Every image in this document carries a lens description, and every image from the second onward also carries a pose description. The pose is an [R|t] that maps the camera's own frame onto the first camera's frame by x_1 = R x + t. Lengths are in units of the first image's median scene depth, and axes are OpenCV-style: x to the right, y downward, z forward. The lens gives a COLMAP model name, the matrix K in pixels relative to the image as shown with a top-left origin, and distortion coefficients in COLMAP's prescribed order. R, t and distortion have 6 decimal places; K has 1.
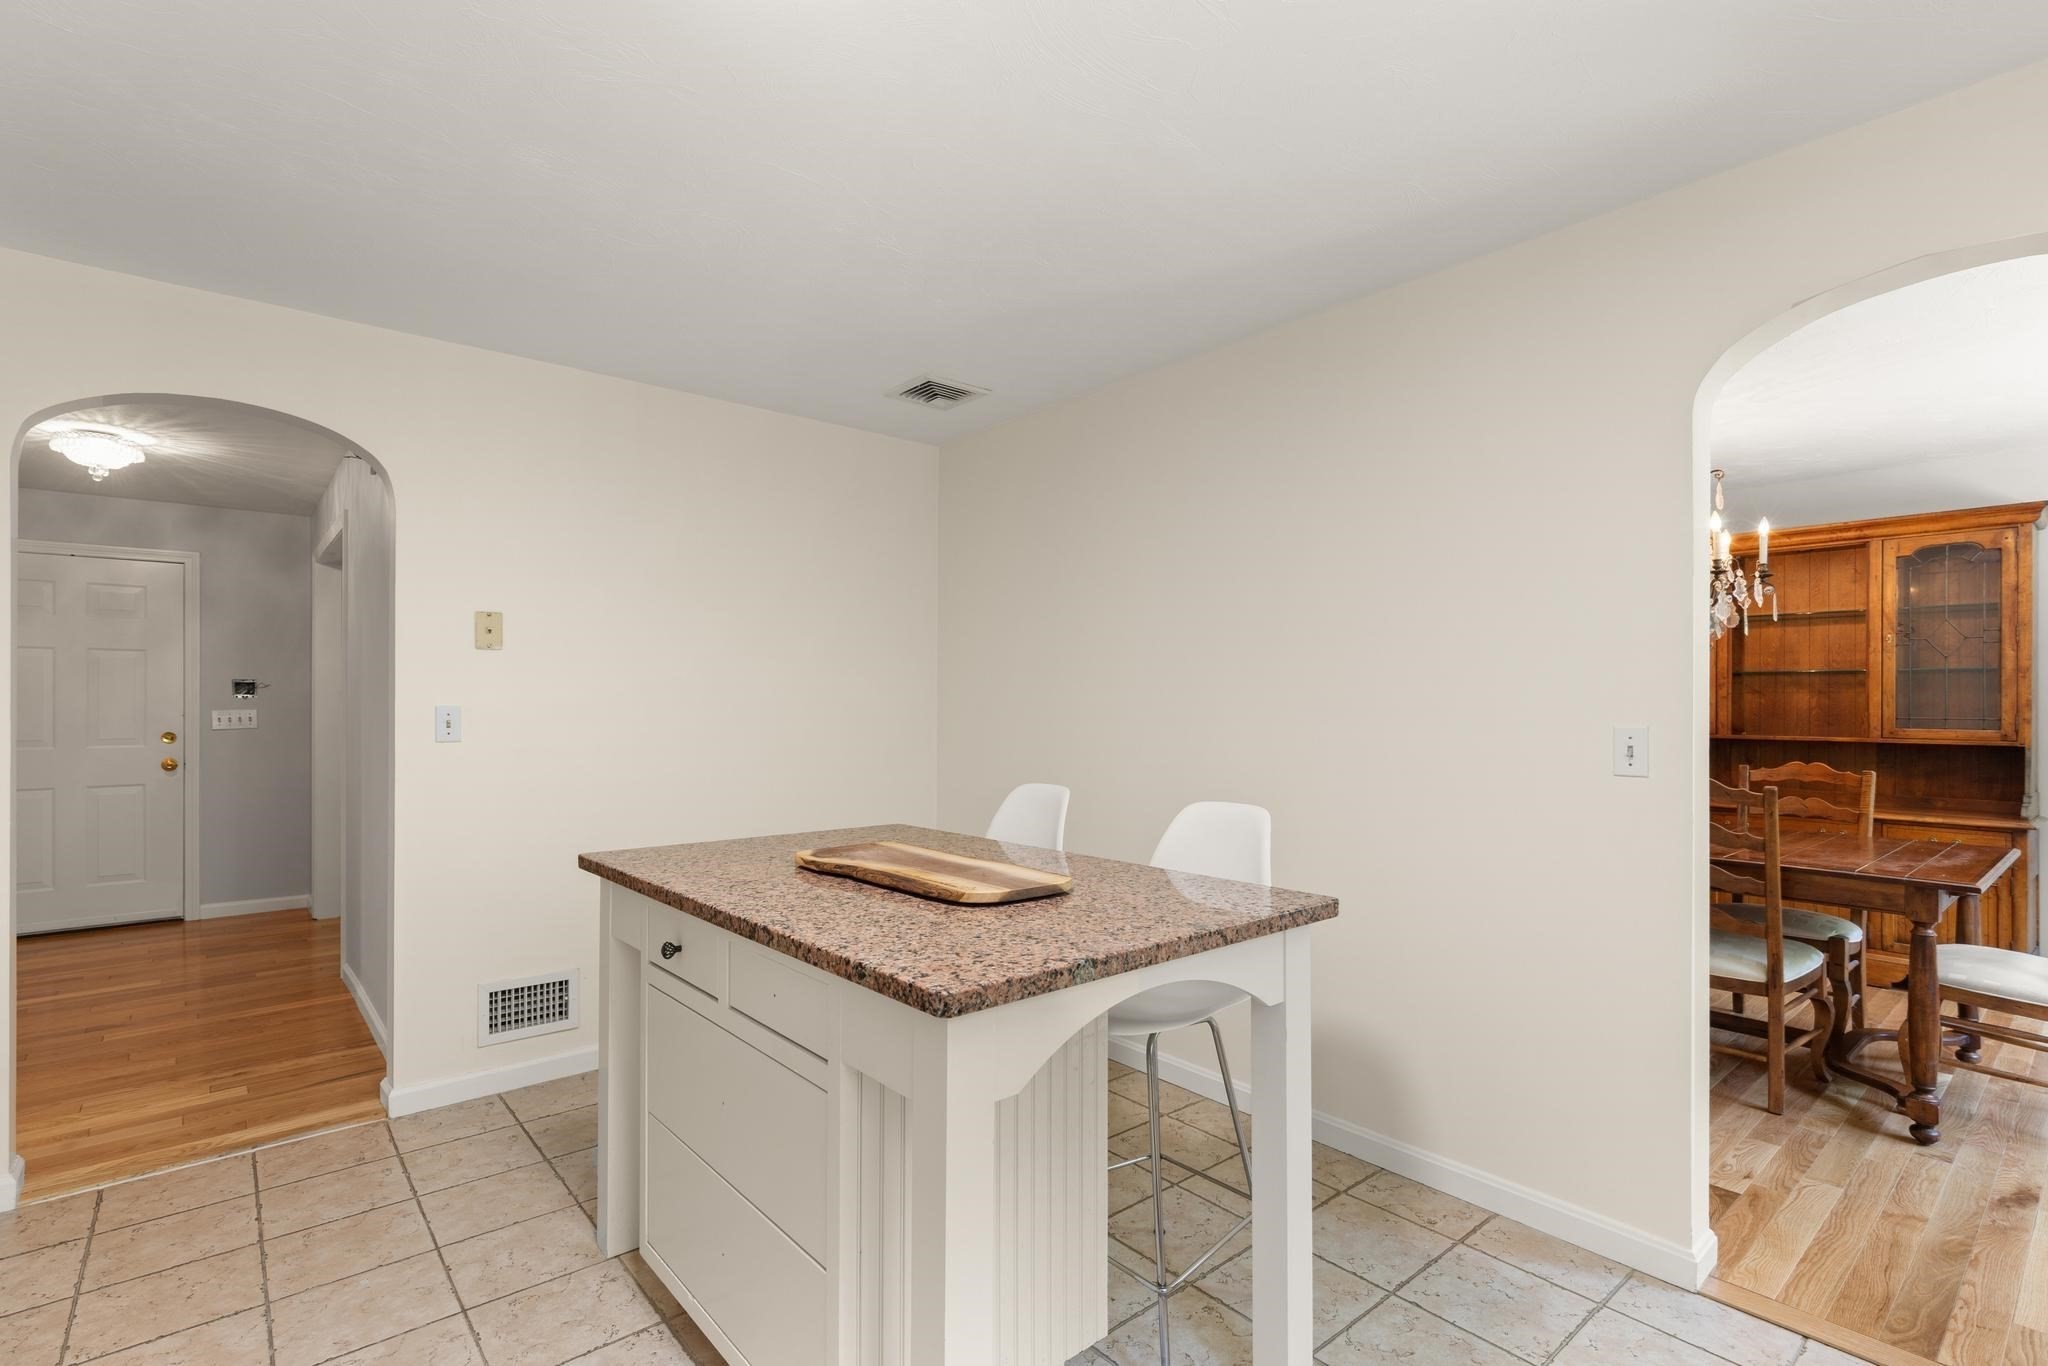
lens RADIAL K [[968.1, 0, 1025.3], [0, 968.1, 694.8], [0, 0, 1]] dist [-0.000411, -0.000034]
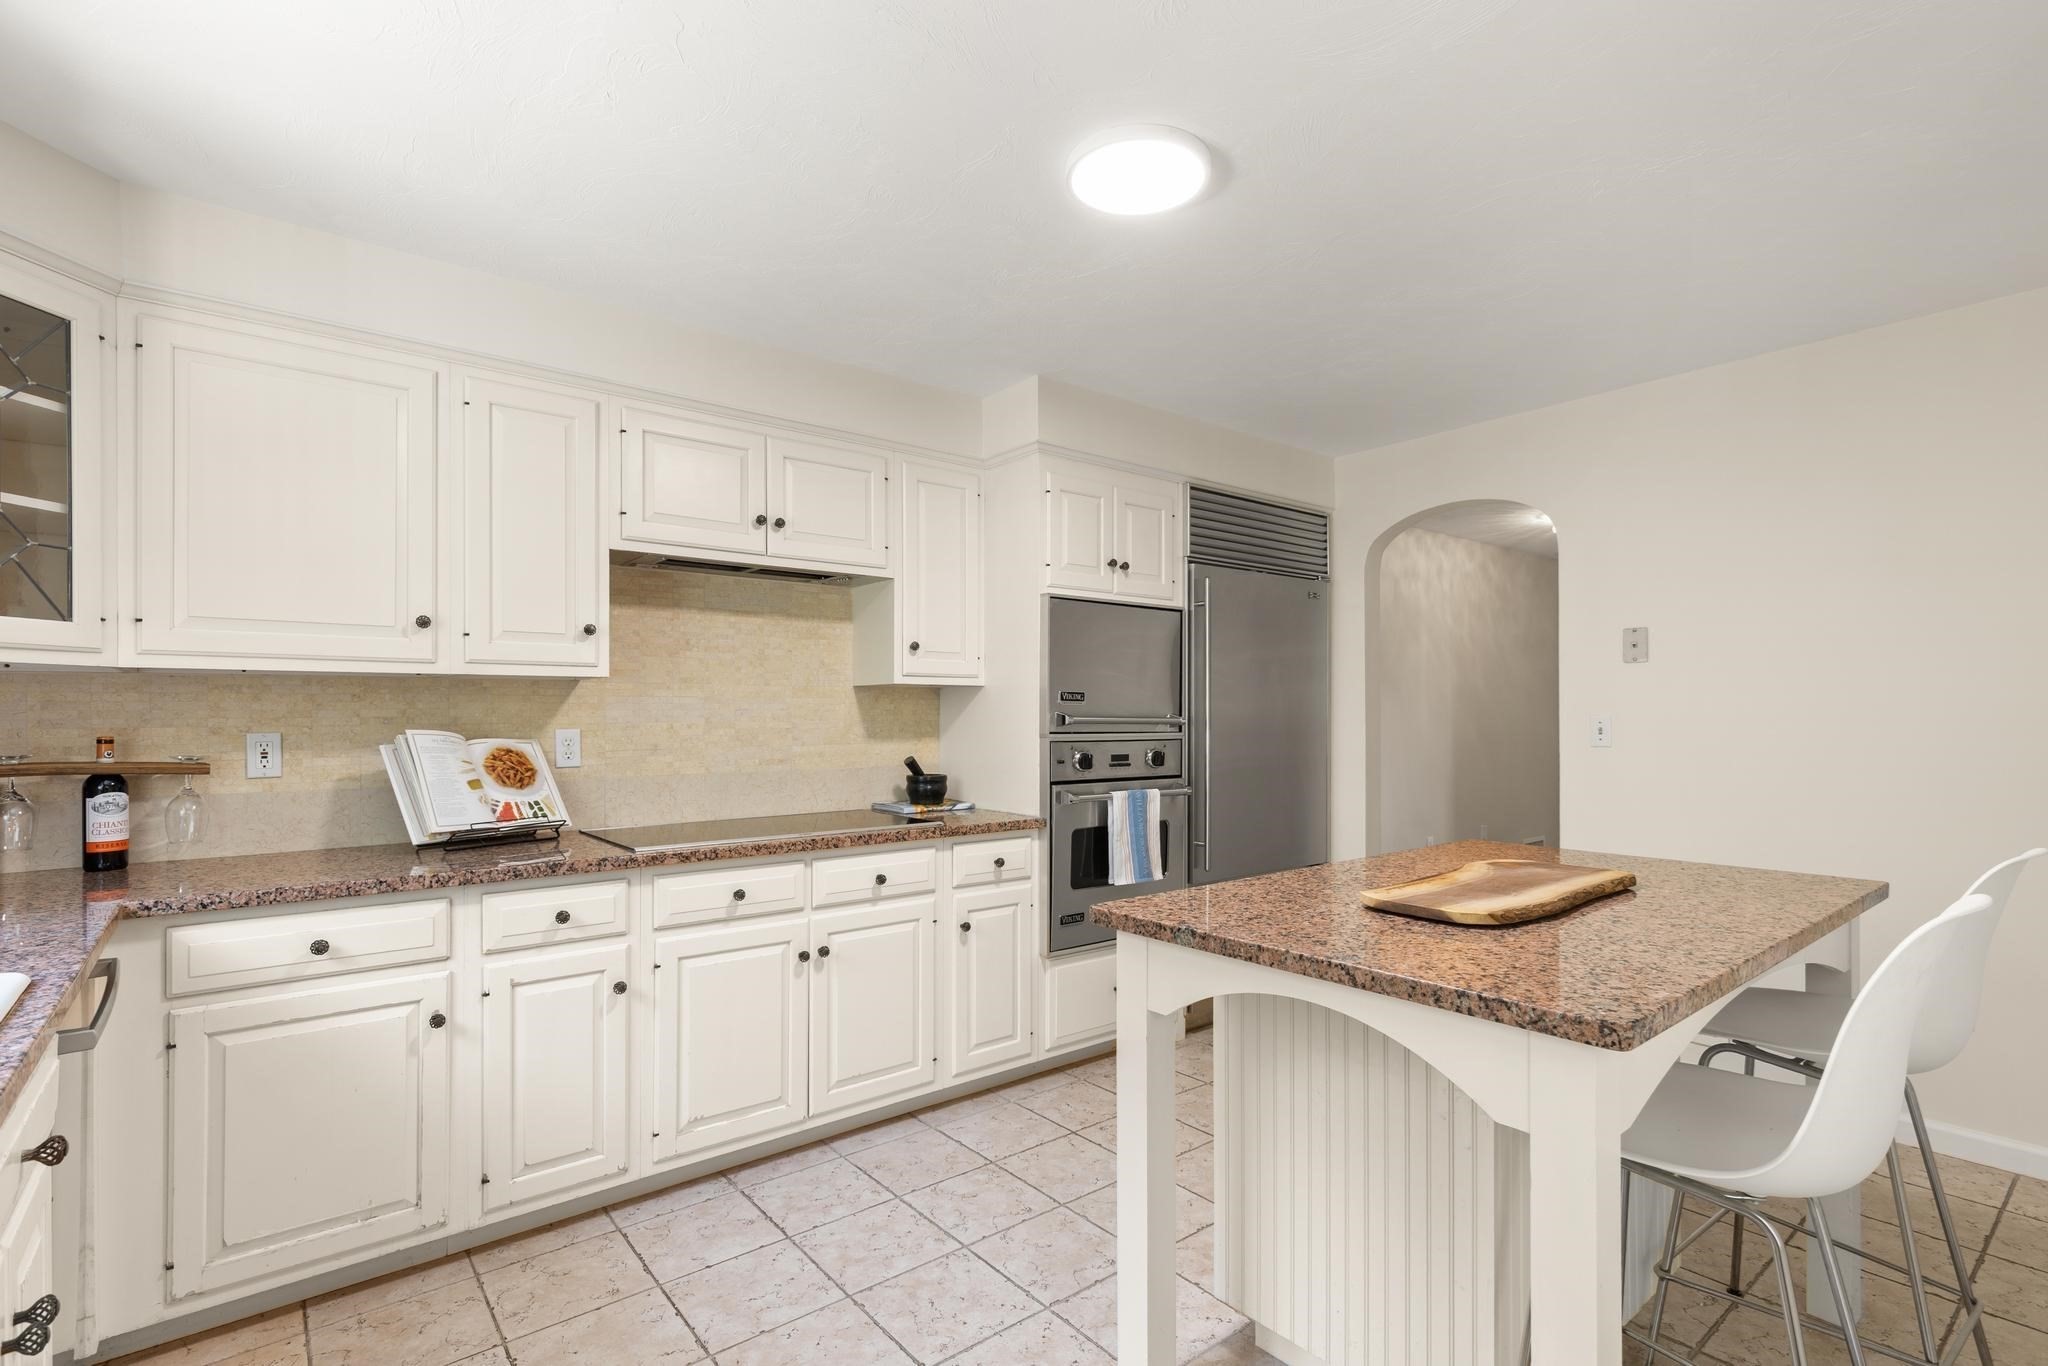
lens RADIAL K [[968.1, 0, 1025.7], [0, 968.1, 698.4], [0, 0, 1]] dist [-0.000411, -0.000034]
pose [[-0.013248, -0.011789, -0.999843, 1.038104], [0.008558, 0.999893, -0.011903, -0.000196], [0.999876, -0.008714, -0.013146, 0.663290]]
